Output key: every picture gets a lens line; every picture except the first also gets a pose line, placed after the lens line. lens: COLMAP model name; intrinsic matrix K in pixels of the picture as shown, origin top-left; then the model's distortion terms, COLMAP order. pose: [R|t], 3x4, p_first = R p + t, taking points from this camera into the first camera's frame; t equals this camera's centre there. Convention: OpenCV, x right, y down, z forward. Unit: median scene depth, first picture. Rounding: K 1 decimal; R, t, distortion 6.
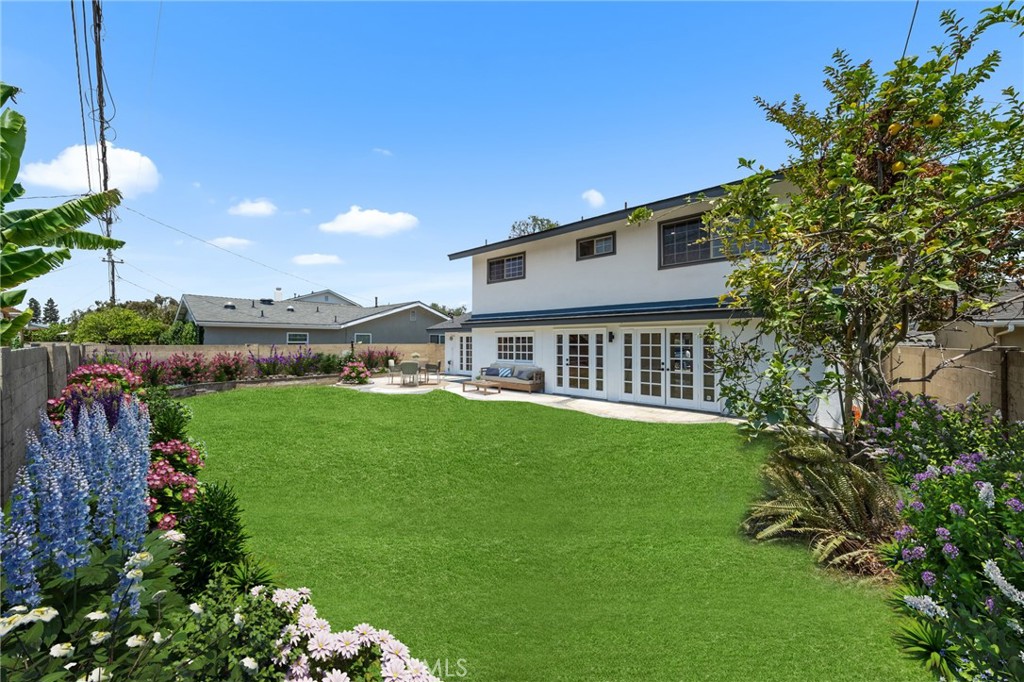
lens RADIAL K [[357.0, 0, 512.7], [0, 357.0, 340.7], [0, 0, 1]] dist [-0.005435, 0.000028]
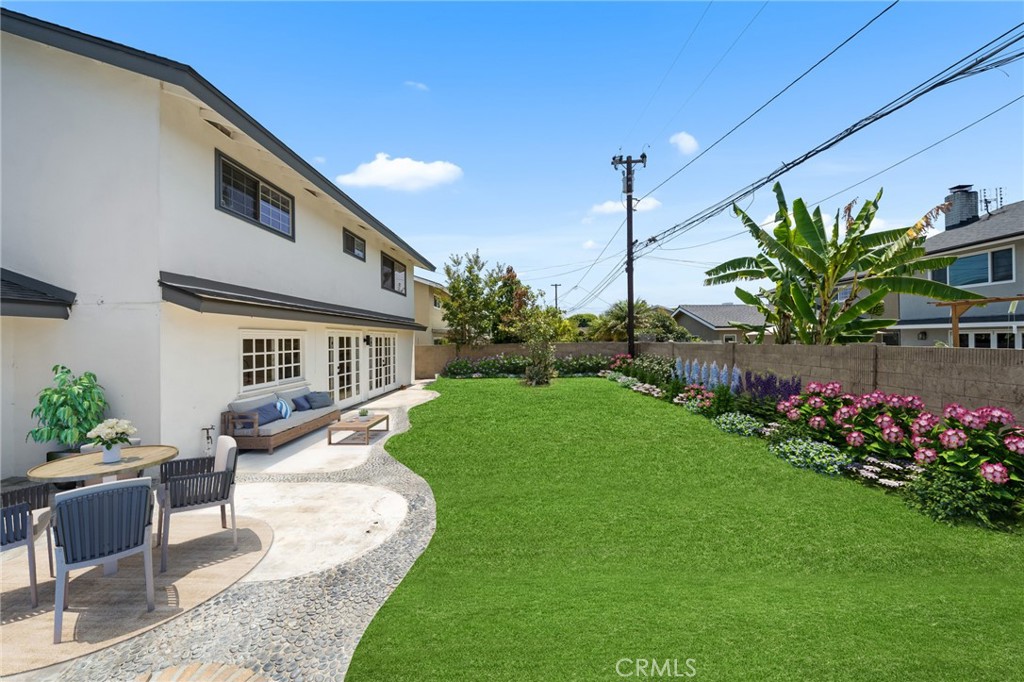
lens RADIAL K [[357.0, 0, 515.9], [0, 357.0, 342.9], [0, 0, 1]] dist [-0.005435, 0.000028]
pose [[-0.658122, -0.006793, 0.752880, -0.656999], [-0.001602, 0.999970, 0.007623, -0.009468], [-0.752909, 0.003811, -0.658113, 1.101106]]
